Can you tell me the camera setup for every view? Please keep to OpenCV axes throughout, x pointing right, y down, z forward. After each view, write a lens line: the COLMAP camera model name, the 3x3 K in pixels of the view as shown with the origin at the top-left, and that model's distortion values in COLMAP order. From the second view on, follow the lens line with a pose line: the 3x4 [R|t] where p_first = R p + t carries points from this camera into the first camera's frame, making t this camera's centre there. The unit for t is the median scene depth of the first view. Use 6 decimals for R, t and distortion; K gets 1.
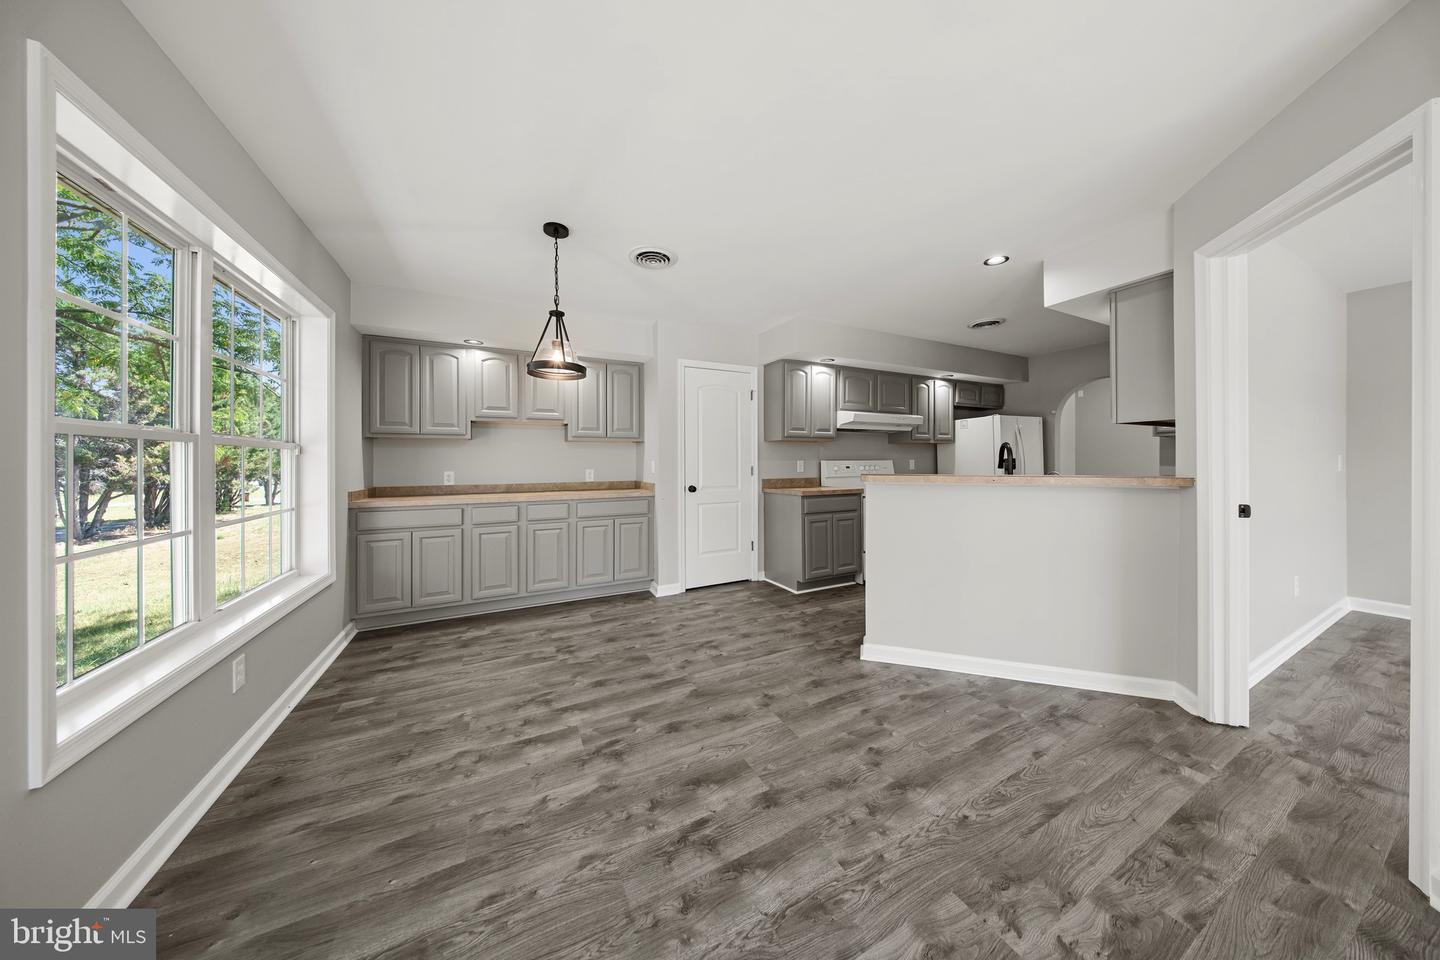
lens RADIAL K [[429.8, 0, 710.4], [0, 429.8, 464.0], [0, 0, 1]] dist [-0.005241, -0.000567]
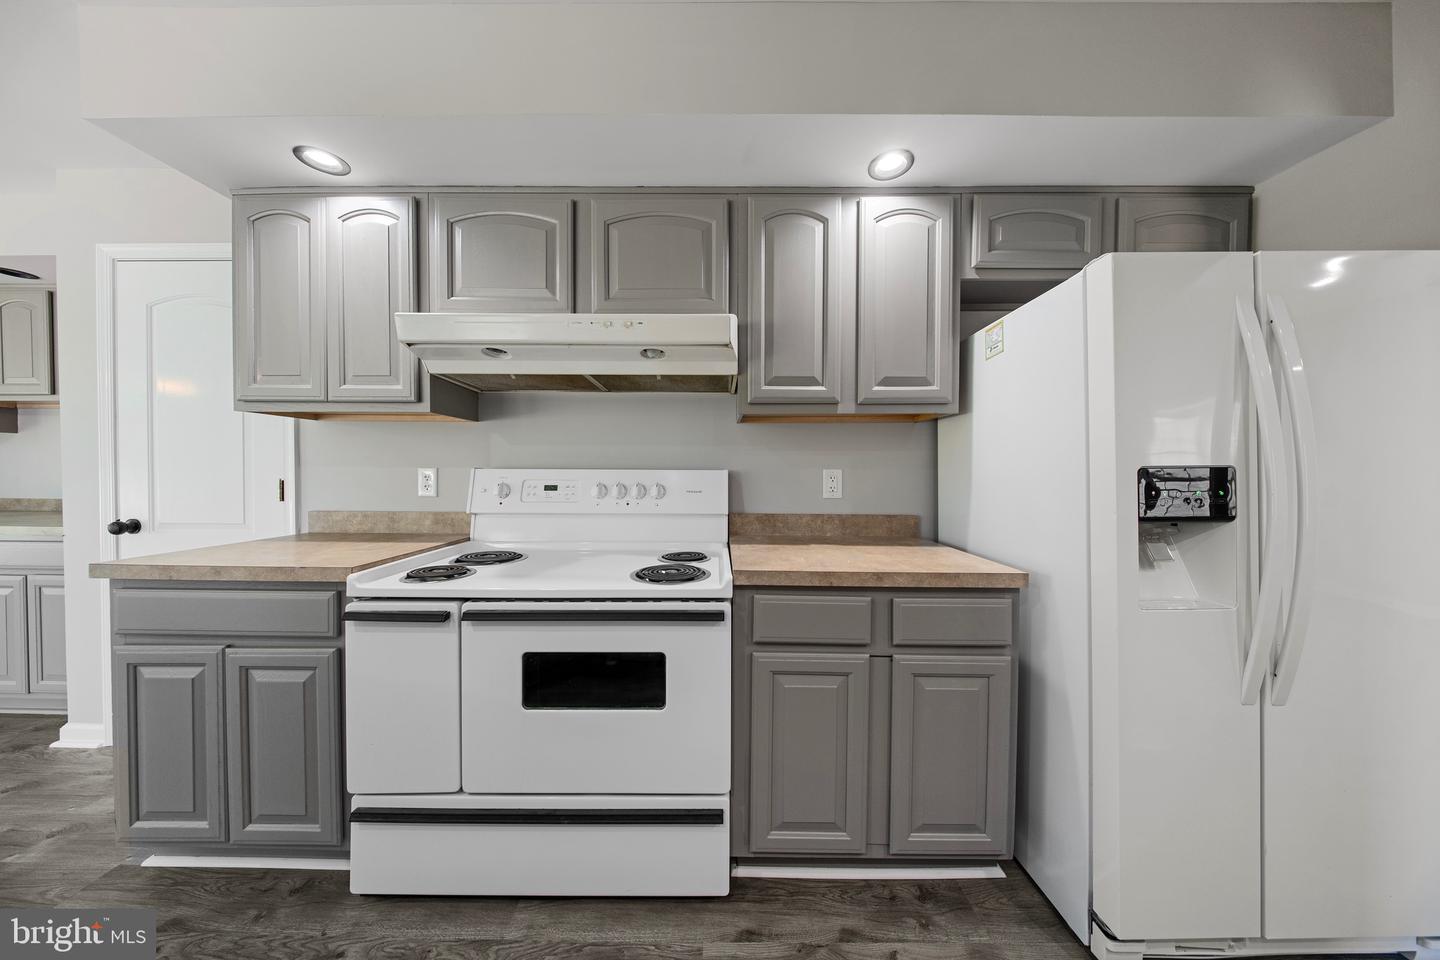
lens RADIAL K [[429.8, 0, 726.9], [0, 429.8, 474.0], [0, 0, 1]] dist [-0.005241, -0.000567]
pose [[0.902980, 0.014477, -0.429439, 1.273928], [-0.010887, 0.999882, 0.010815, -0.019297], [0.429545, -0.005090, 0.903031, 1.554662]]
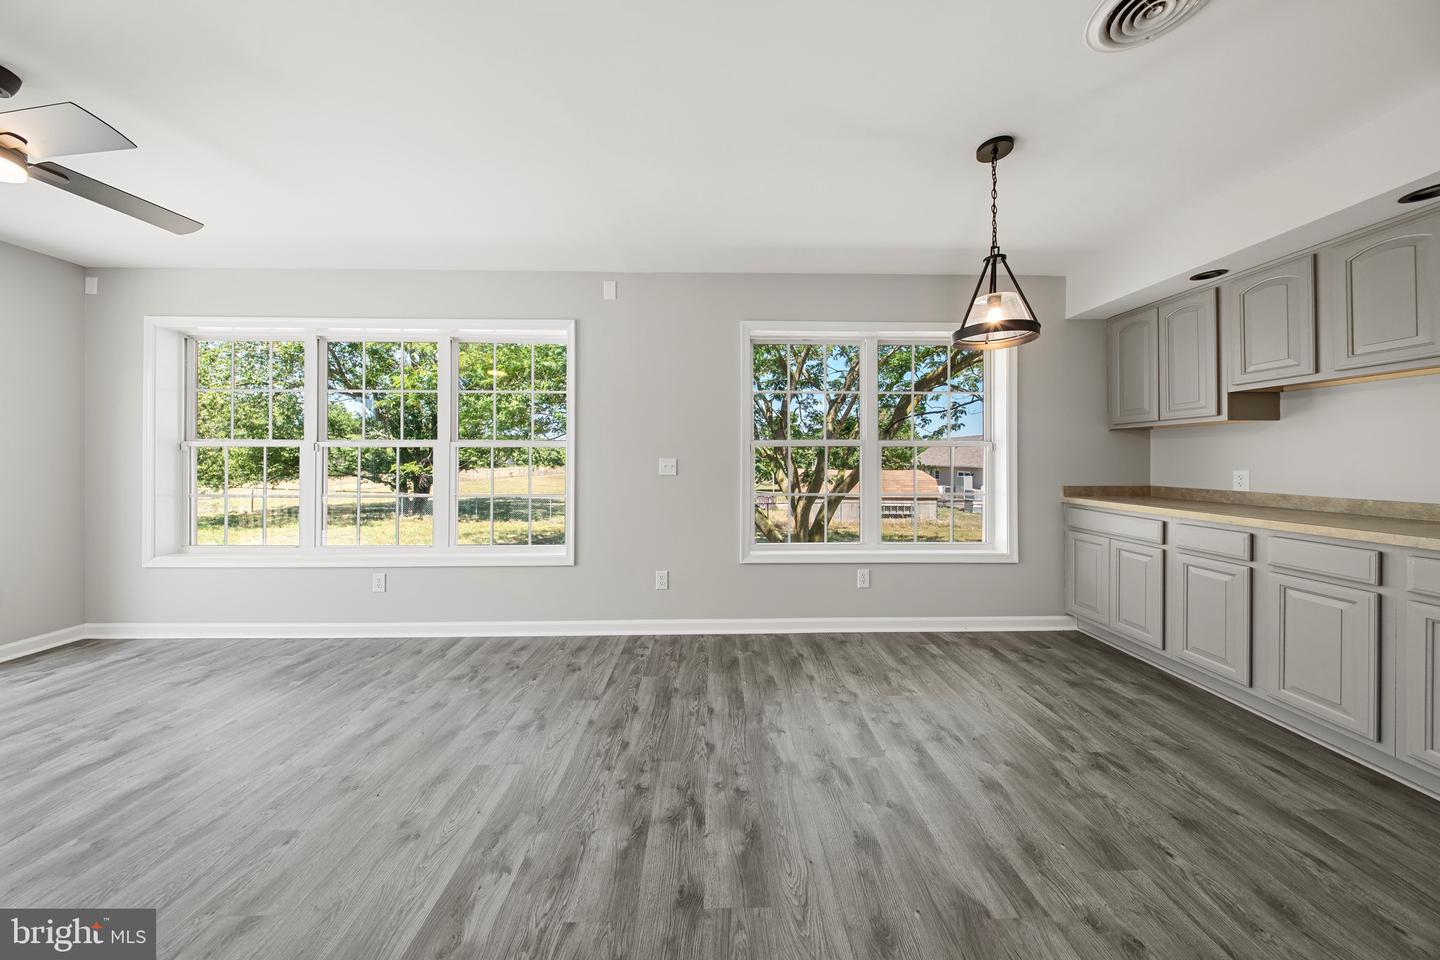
lens RADIAL K [[429.8, 0, 726.9], [0, 429.8, 455.4], [0, 0, 1]] dist [-0.005241, -0.000567]
pose [[-0.411754, 0.001024, -0.911295, 0.547111], [-0.004684, 0.999984, 0.003240, -0.008128], [0.911283, 0.005603, -0.411742, 0.932643]]
